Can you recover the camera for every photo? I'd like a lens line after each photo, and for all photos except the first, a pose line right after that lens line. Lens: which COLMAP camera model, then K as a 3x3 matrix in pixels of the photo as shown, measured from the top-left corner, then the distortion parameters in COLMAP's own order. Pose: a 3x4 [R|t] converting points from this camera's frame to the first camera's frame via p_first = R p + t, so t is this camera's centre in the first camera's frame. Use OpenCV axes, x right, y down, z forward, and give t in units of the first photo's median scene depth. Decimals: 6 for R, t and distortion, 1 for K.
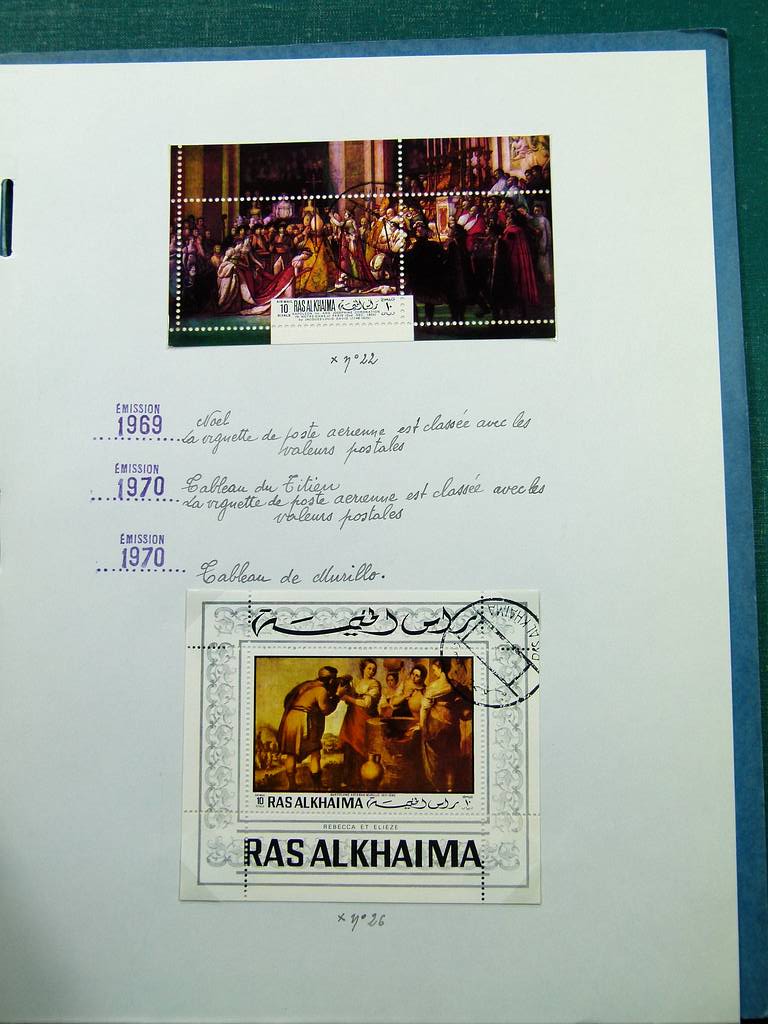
lens RADIAL K [[1316.2, 0, 379.7], [0, 1316.2, 511.0], [0, 0, 1]] dist [-0.017738, 0.000000]
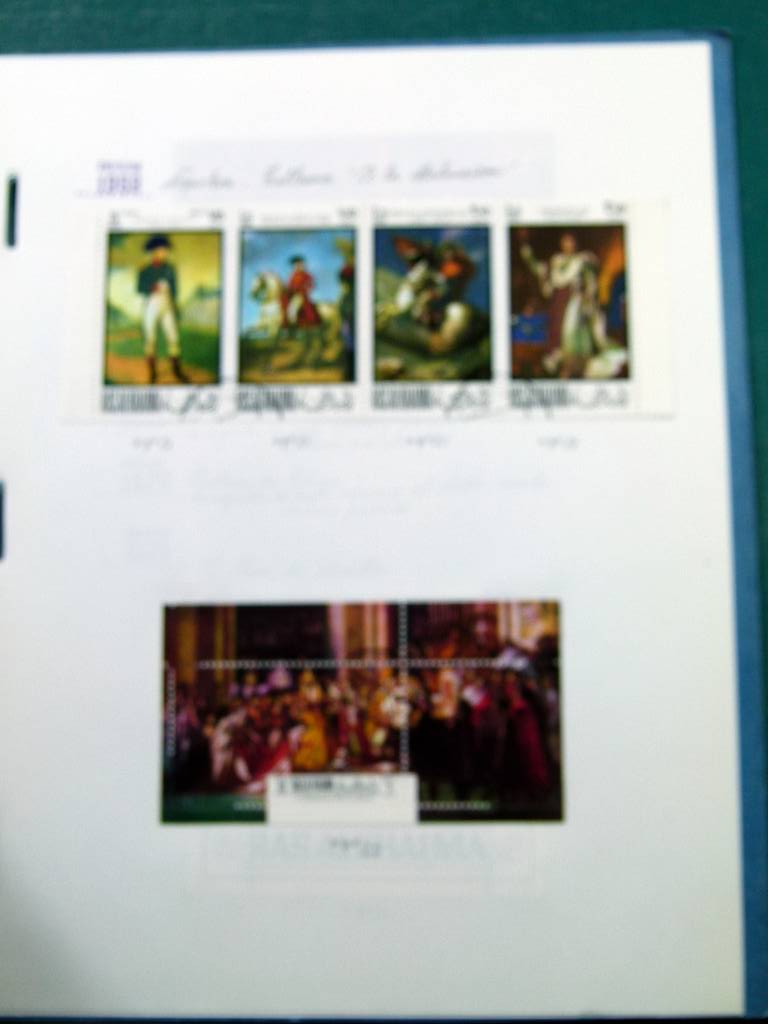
lens RADIAL K [[1316.2, 0, 387.3], [0, 1316.2, 513.0], [0, 0, 1]] dist [-0.017738, 0.000000]
pose [[0.999996, 0.000661, 0.002795, 0.001568], [-0.000674, 0.999988, 0.004900, -0.355237], [-0.002791, -0.004901, 0.999984, 0.045118]]
